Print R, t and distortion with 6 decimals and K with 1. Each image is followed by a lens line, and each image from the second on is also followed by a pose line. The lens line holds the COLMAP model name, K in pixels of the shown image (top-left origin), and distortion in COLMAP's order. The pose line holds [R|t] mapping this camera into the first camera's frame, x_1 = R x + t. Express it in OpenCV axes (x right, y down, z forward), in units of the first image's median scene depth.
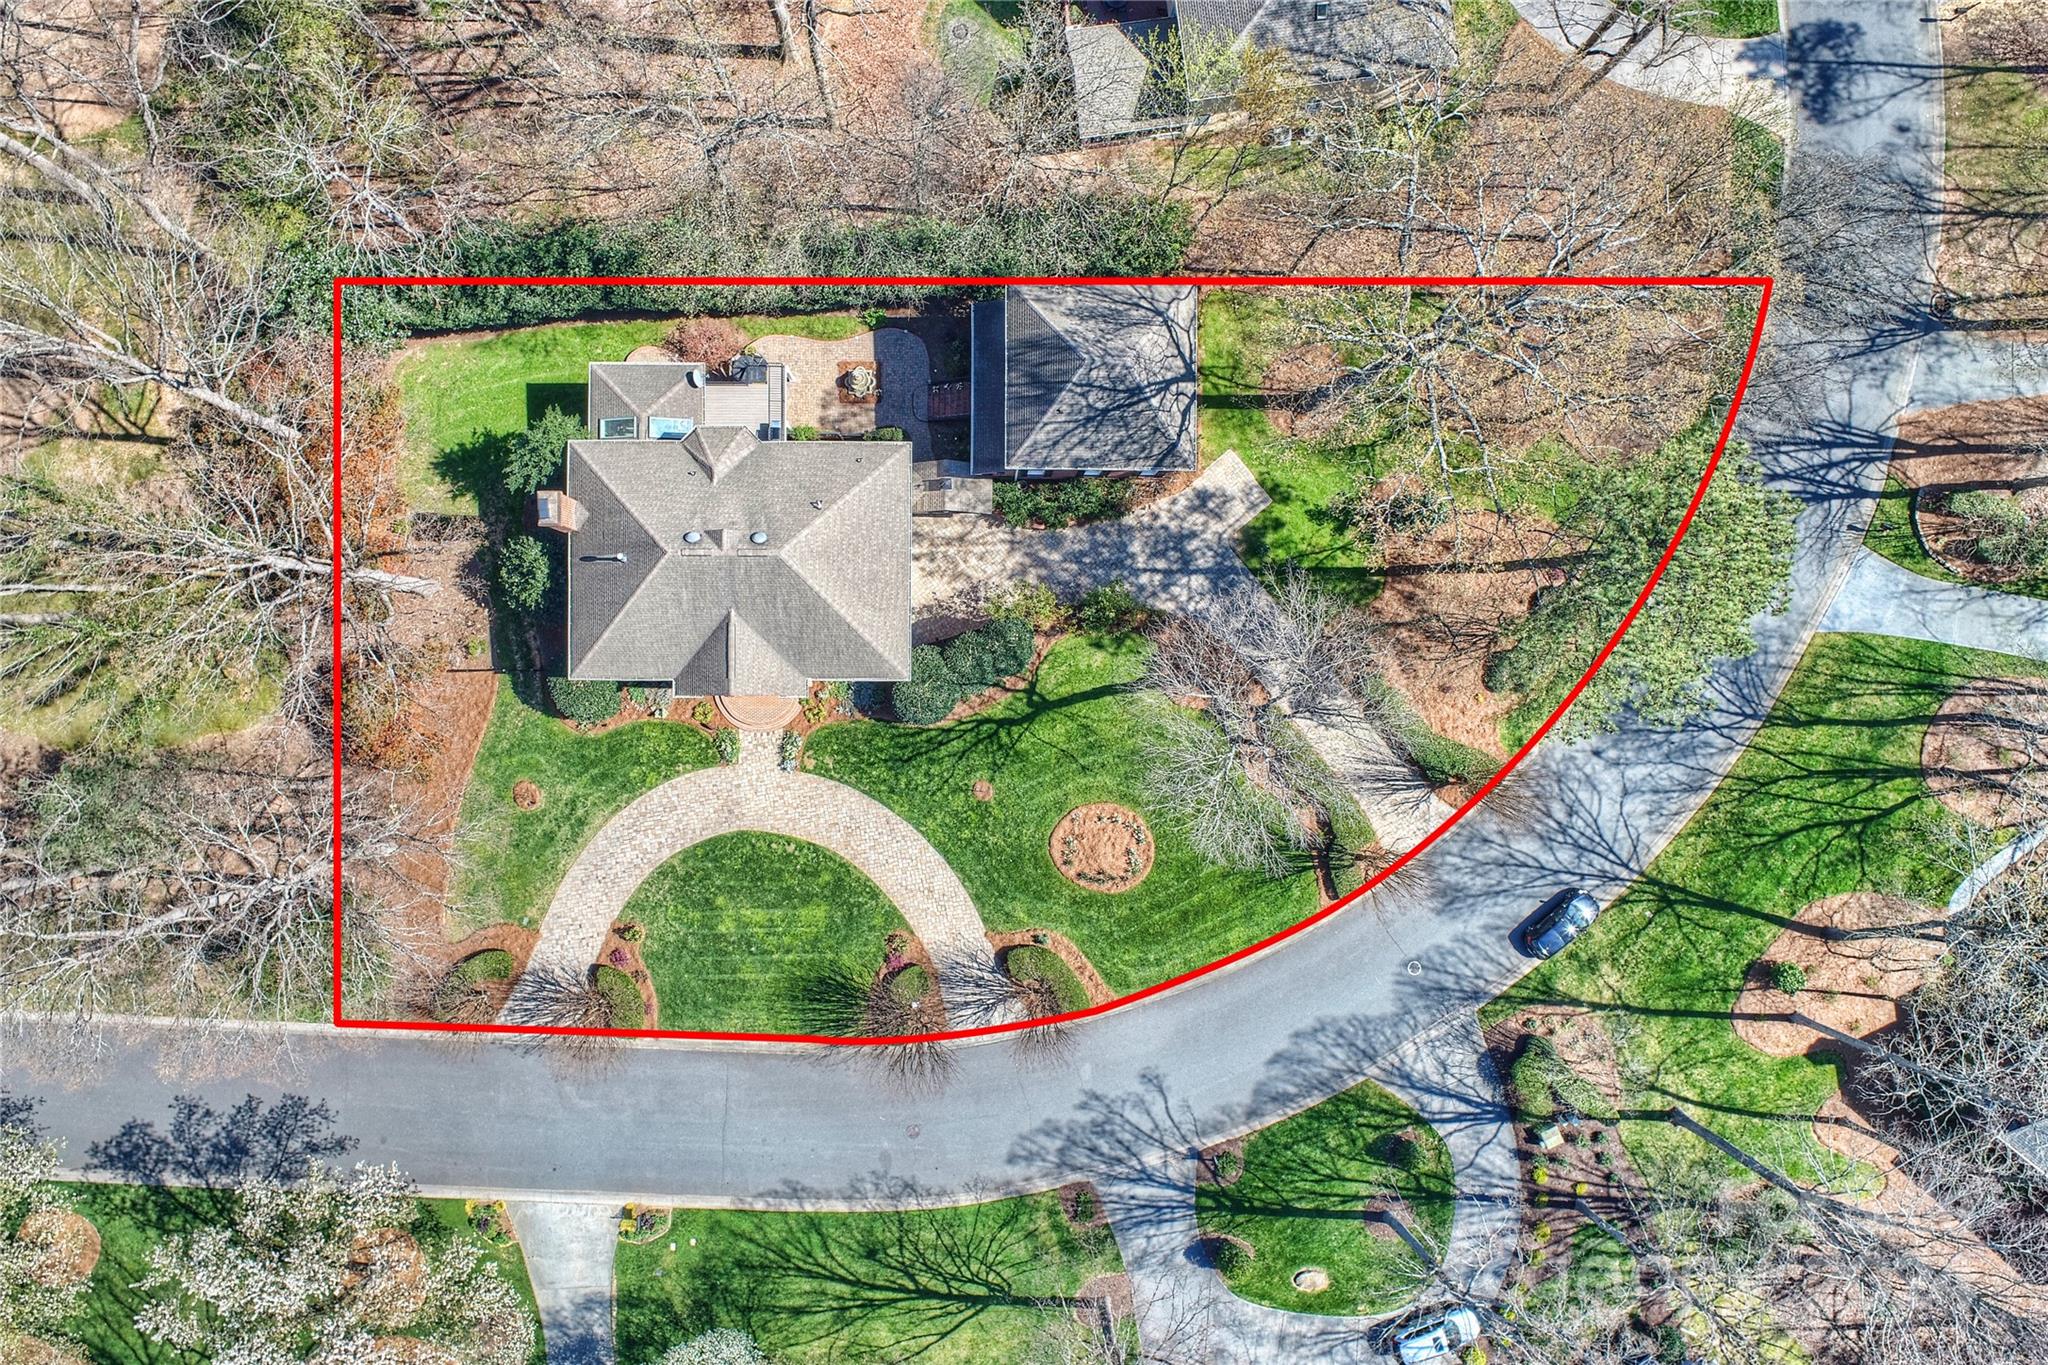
lens RADIAL K [[1542.7, 0, 1024.0], [0, 1542.7, 682.5], [0, 0, 1]] dist [-0.001583, -0.000764]
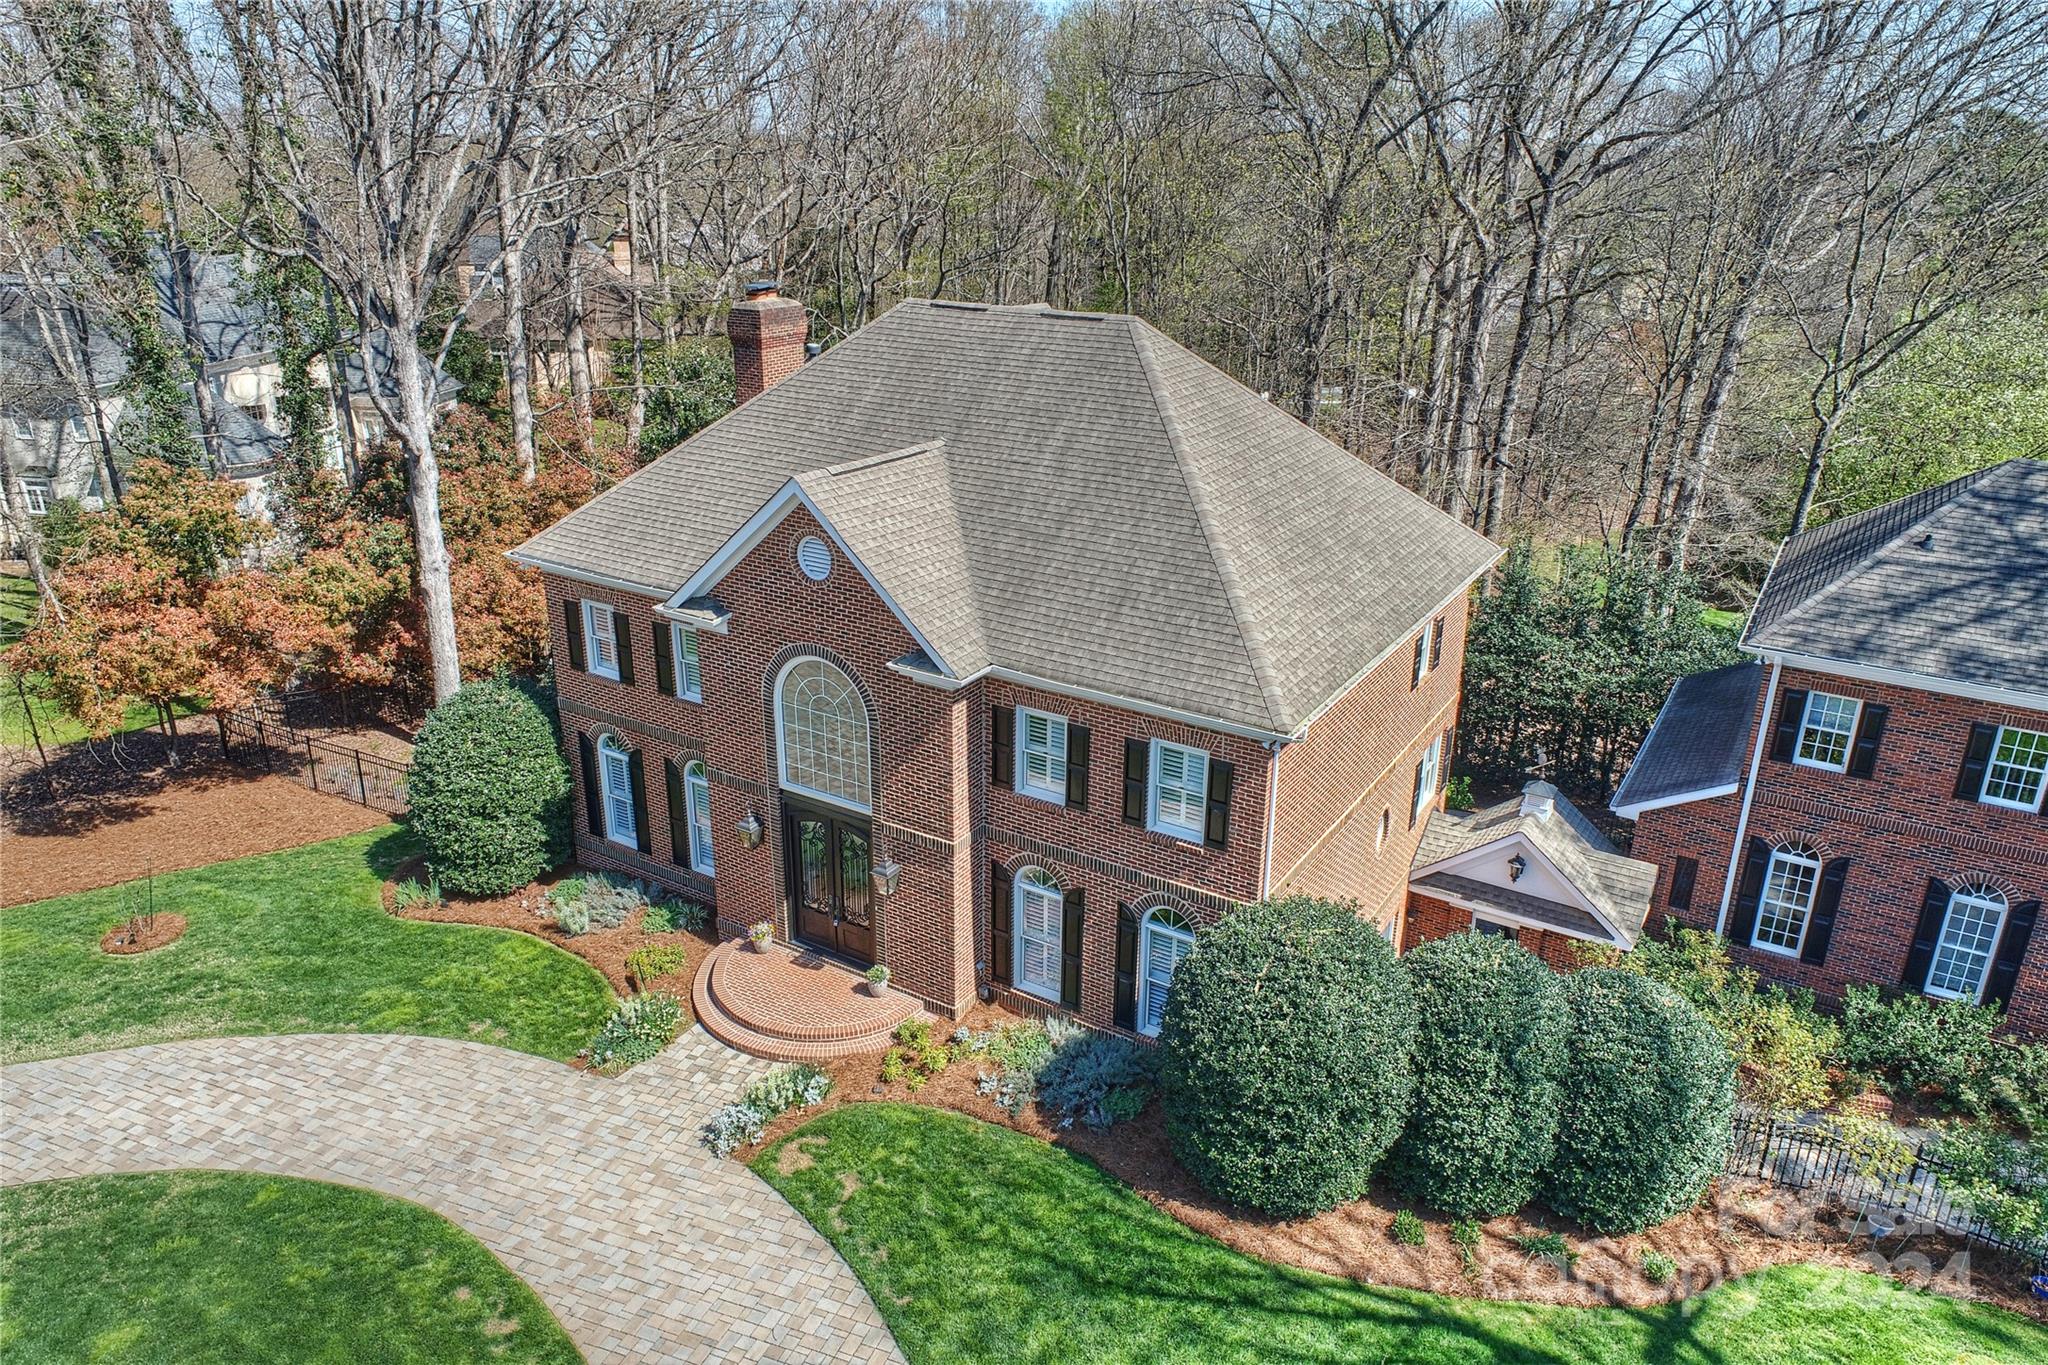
lens RADIAL K [[1384.4, 0, 1024.0], [0, 1384.4, 682.5], [0, 0, 1]] dist [-0.011059, -0.002727]
pose [[0.850058, 0.179194, -0.495268, 0.006921], [-0.526498, 0.263848, -0.808198, 0.211434], [-0.014149, 0.947773, 0.318632, 0.835690]]
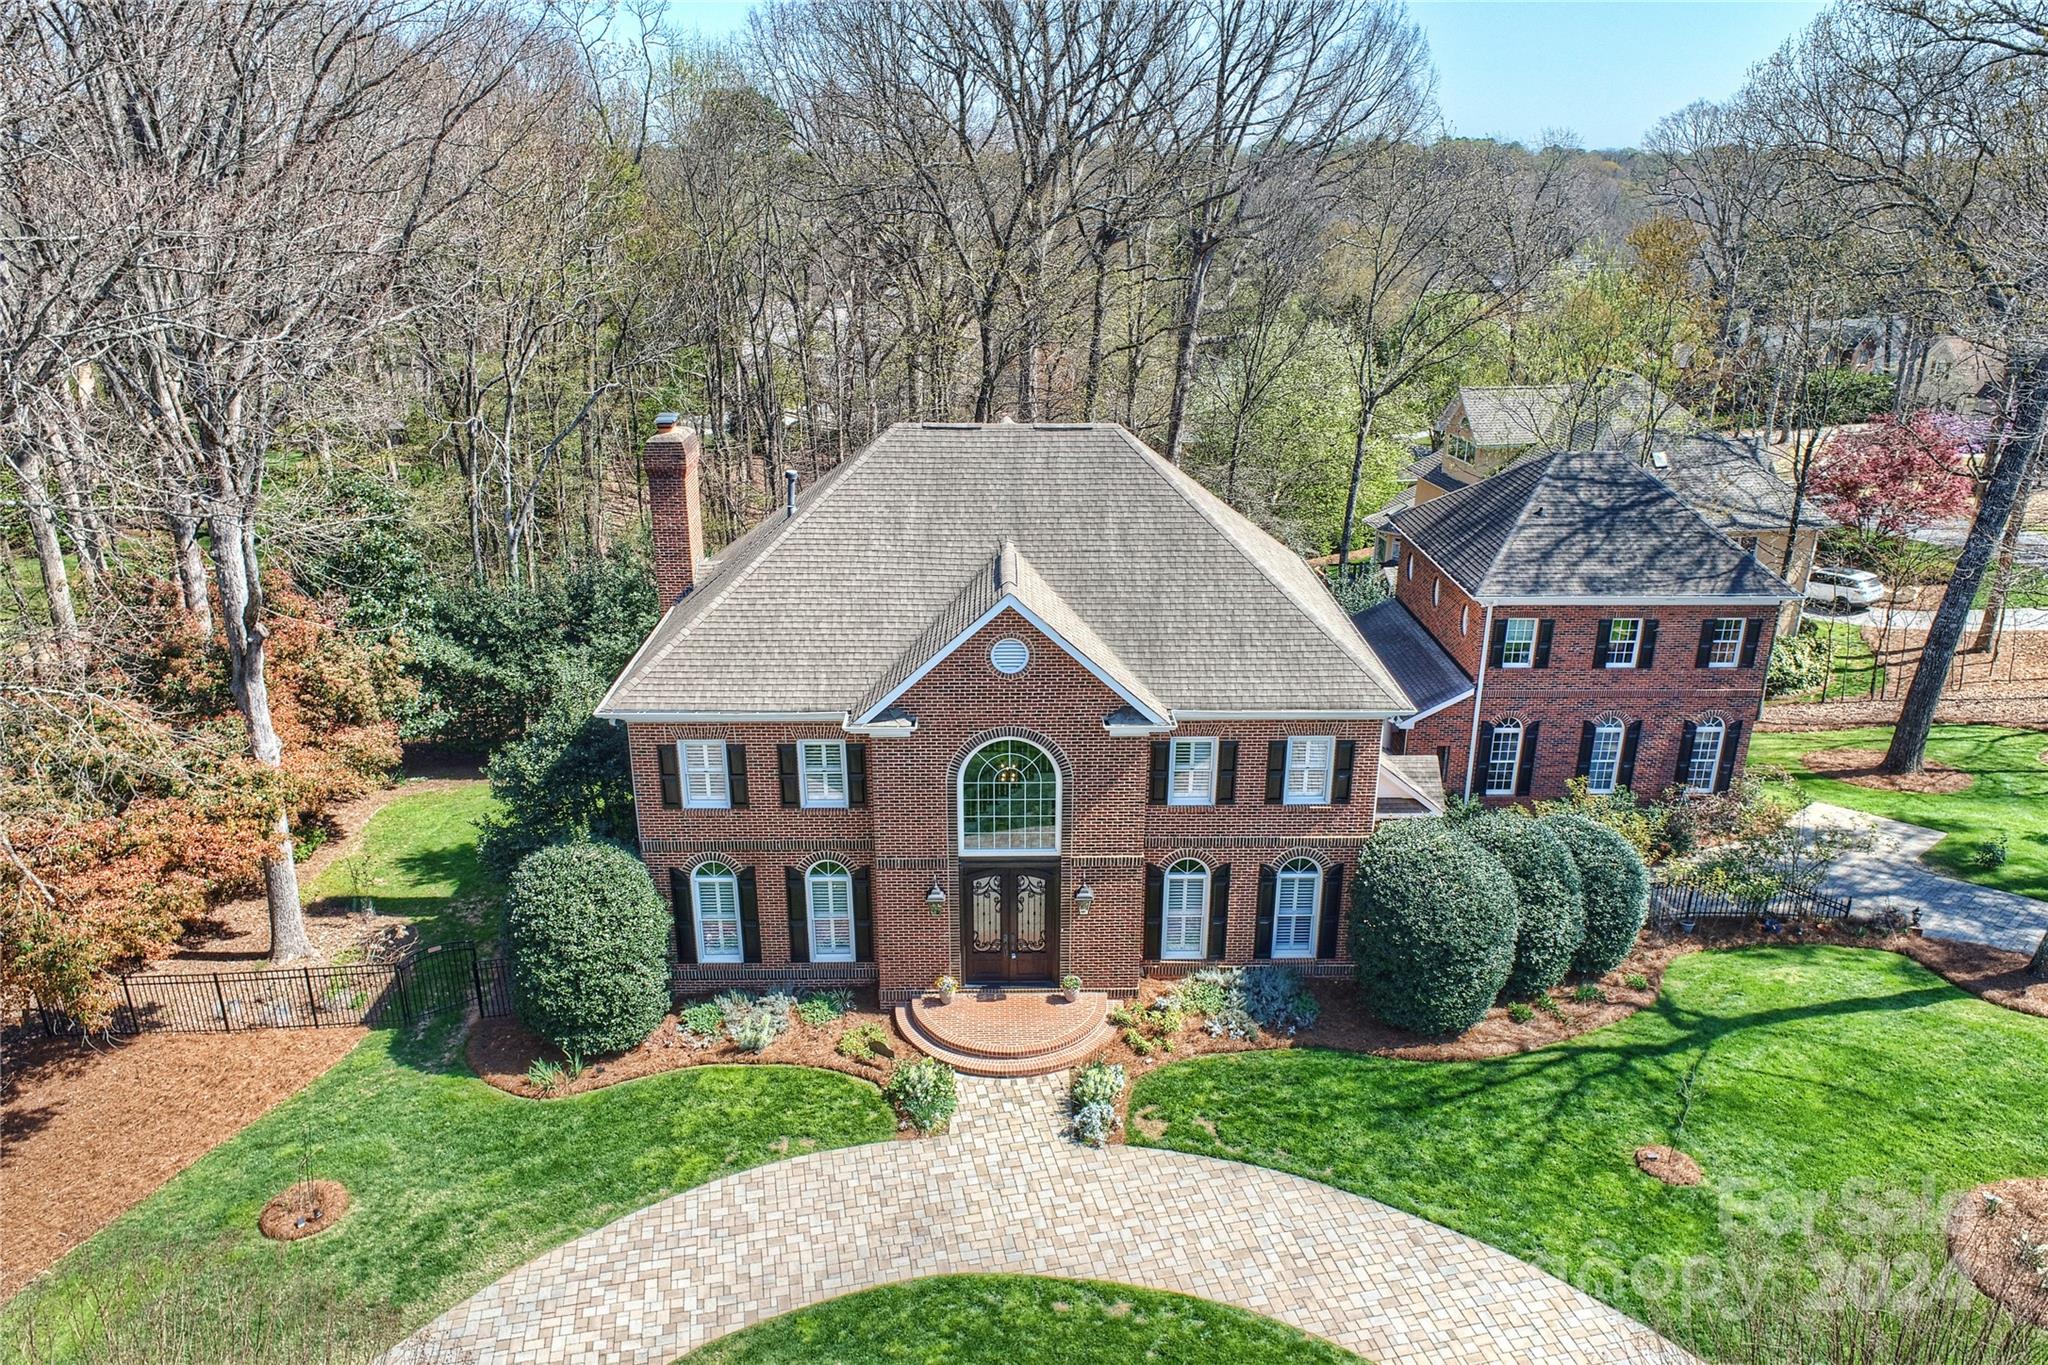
lens RADIAL K [[1384.4, 0, 1024.0], [0, 1384.4, 682.5], [0, 0, 1]] dist [-0.011059, -0.002727]
pose [[0.999563, -0.024852, 0.015989, -0.170389], [0.022988, 0.313948, -0.949162, 0.320611], [0.018568, 0.949115, 0.314383, 0.802652]]
